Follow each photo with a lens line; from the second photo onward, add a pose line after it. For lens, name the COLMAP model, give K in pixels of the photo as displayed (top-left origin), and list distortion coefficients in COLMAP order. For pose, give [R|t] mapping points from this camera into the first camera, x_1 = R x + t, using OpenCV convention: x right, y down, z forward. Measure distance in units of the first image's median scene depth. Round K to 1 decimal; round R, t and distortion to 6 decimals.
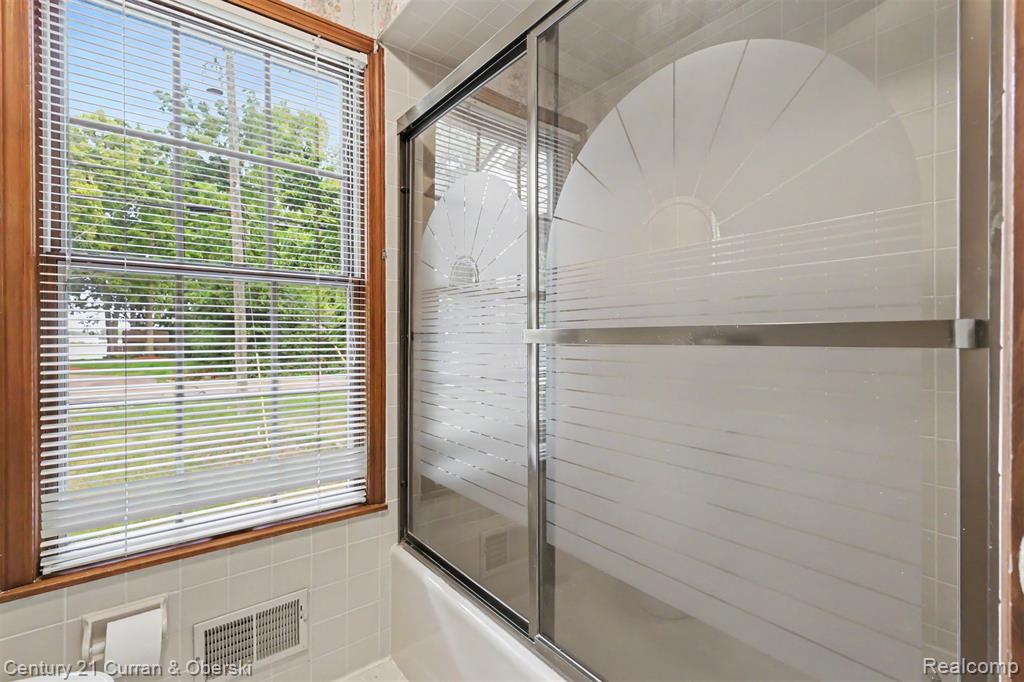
lens RADIAL K [[467.8, 0, 511.7], [0, 467.8, 341.8], [0, 0, 1]] dist [-0.000592, 0.000004]
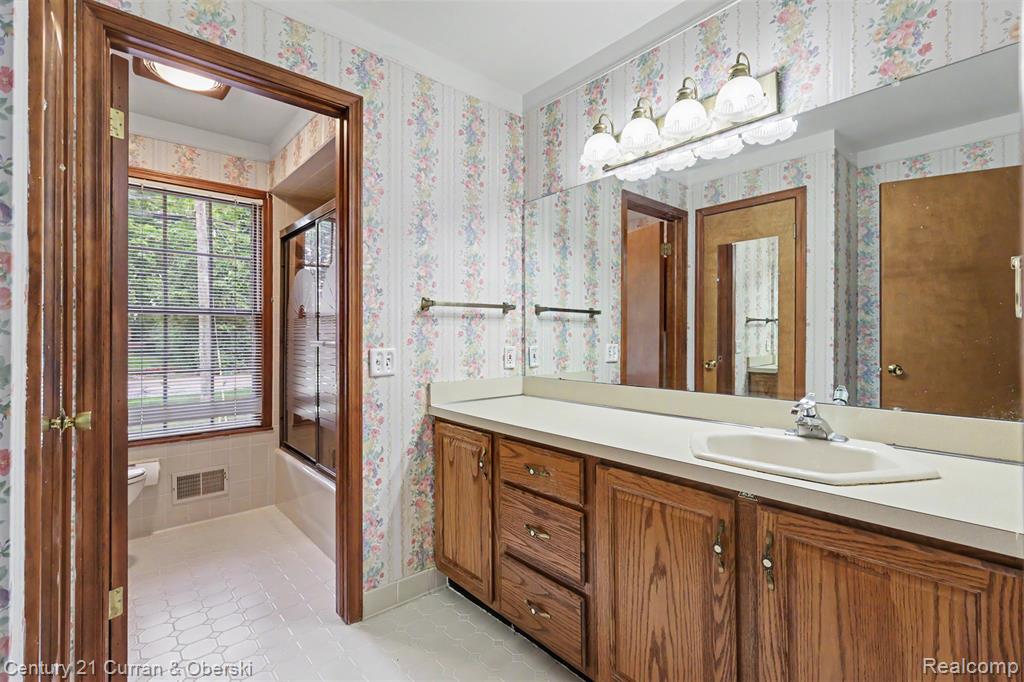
lens RADIAL K [[467.8, 0, 513.5], [0, 467.8, 335.7], [0, 0, 1]] dist [-0.000592, 0.000004]
pose [[0.998664, -0.000741, 0.051662, 0.644312], [0.001175, 0.999964, -0.008379, -0.019208], [-0.051654, 0.008429, 0.998629, -1.023256]]
